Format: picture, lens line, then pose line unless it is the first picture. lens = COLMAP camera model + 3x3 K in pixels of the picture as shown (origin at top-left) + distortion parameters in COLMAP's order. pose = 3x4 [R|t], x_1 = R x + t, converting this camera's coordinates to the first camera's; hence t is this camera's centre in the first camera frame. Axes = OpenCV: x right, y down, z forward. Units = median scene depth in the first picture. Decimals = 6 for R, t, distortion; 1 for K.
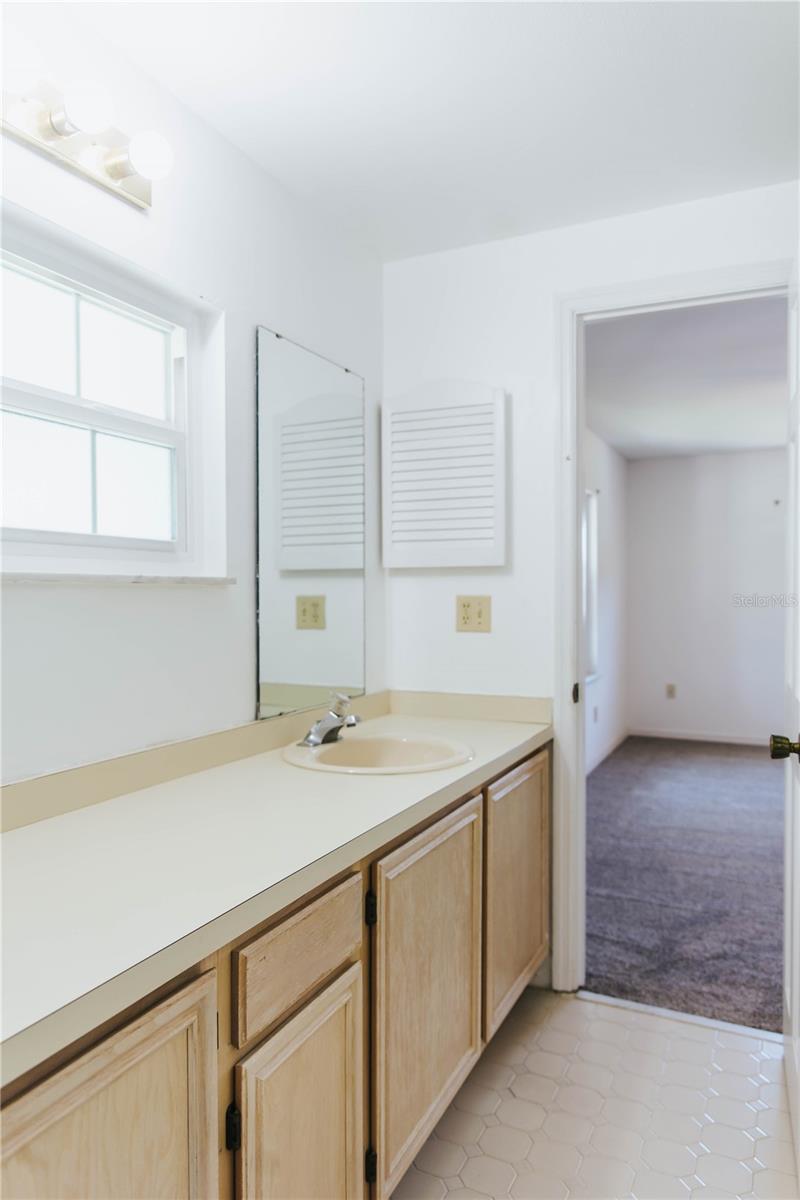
lens RADIAL K [[818.4, 0, 399.8], [0, 818.4, 595.5], [0, 0, 1]] dist [-0.001567, -0.010514]
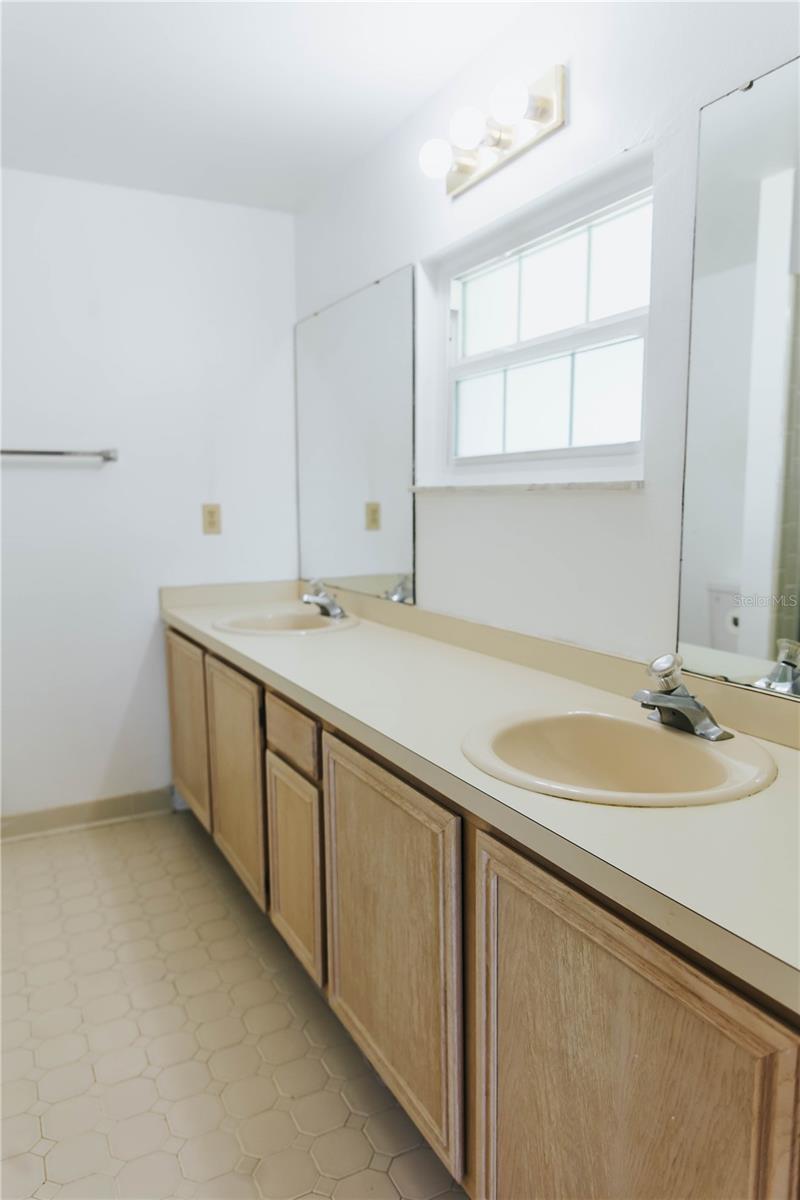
lens RADIAL K [[818.4, 0, 401.8], [0, 818.4, 605.6], [0, 0, 1]] dist [-0.001567, -0.010514]
pose [[-0.609582, 0.114456, -0.784416, 0.693509], [0.006238, 0.990184, 0.139632, -0.016607], [0.792698, 0.080224, -0.604313, 1.522502]]
